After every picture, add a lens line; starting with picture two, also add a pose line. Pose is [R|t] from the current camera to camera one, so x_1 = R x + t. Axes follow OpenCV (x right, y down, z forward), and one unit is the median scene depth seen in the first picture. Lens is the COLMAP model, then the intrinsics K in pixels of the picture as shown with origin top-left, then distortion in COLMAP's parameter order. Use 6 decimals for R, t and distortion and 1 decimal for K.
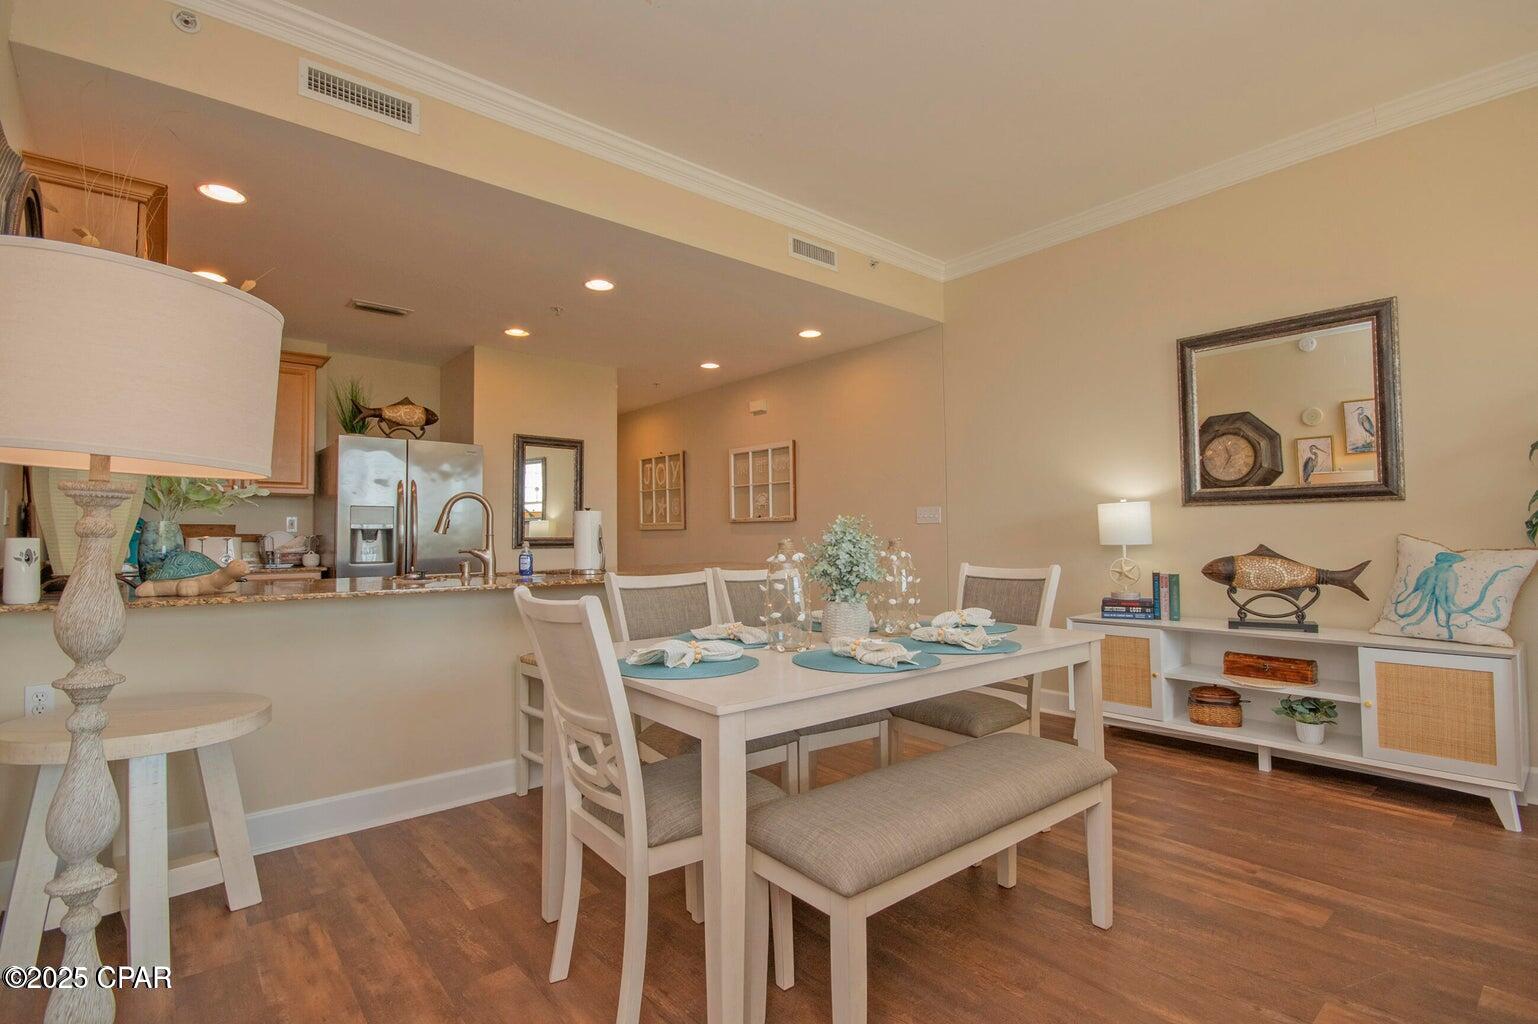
lens RADIAL K [[742.4, 0, 769.0], [0, 742.4, 512.0], [0, 0, 1]] dist [0.027453, 0.000246]
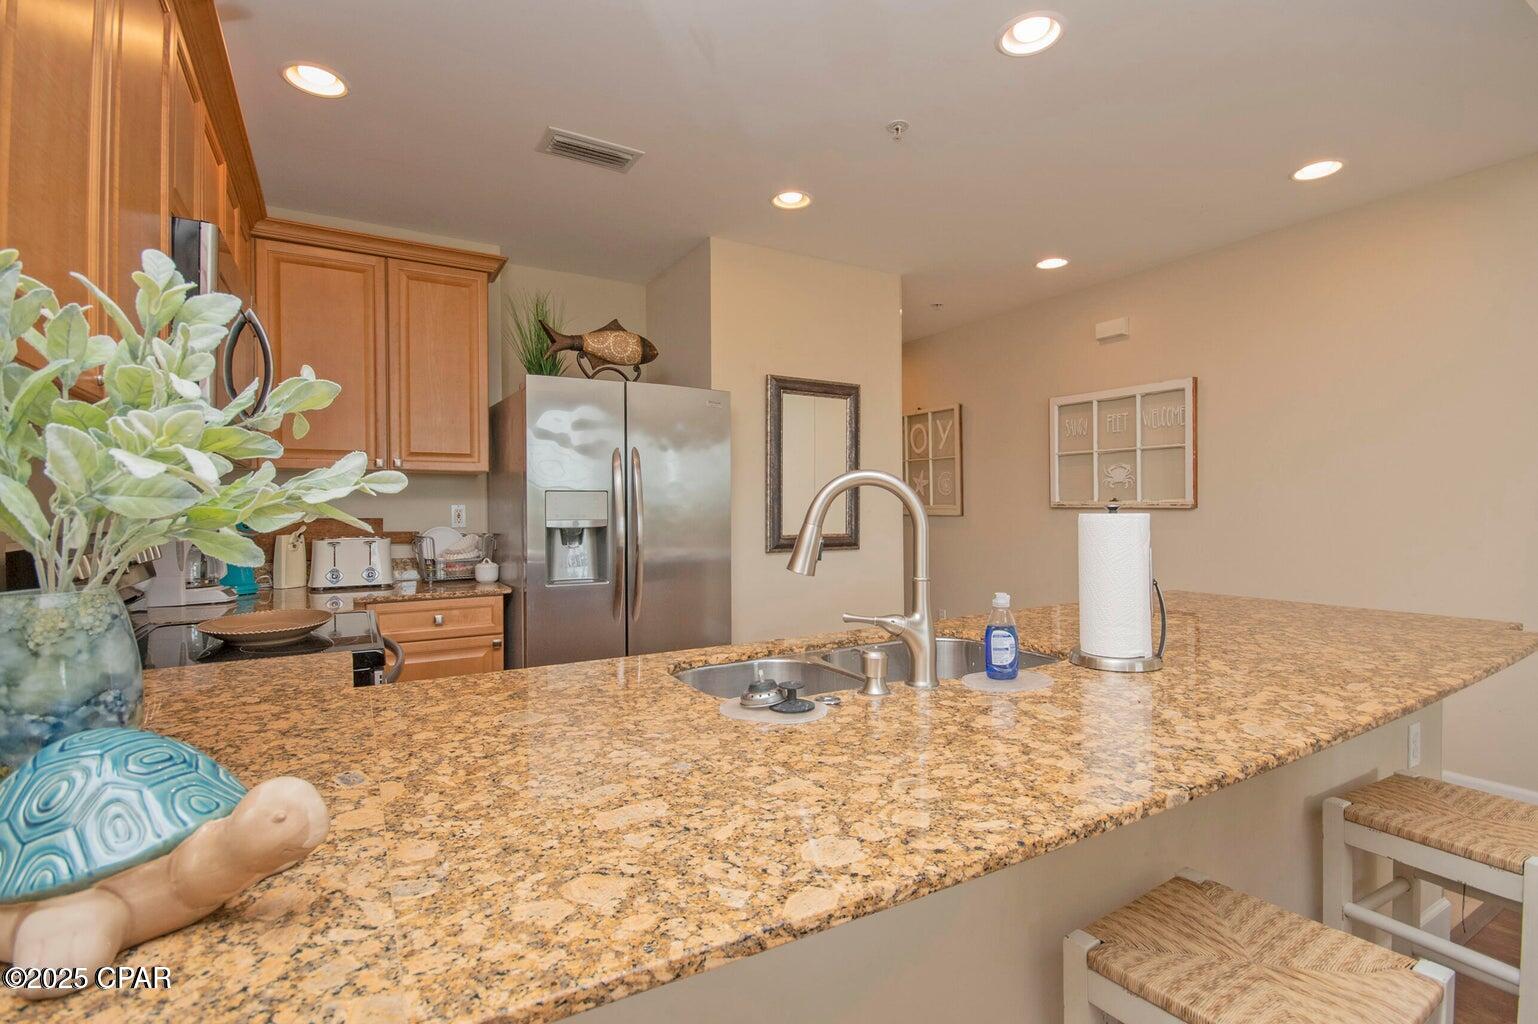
lens RADIAL K [[705.0, 0, 769.0], [0, 705.0, 512.0], [0, 0, 1]] dist [-0.002819, -0.000068]
pose [[0.988266, 0.001289, -0.152740, -0.265702], [0.004770, 0.999216, 0.039296, -0.010703], [0.152671, -0.039564, 0.987485, 0.420458]]
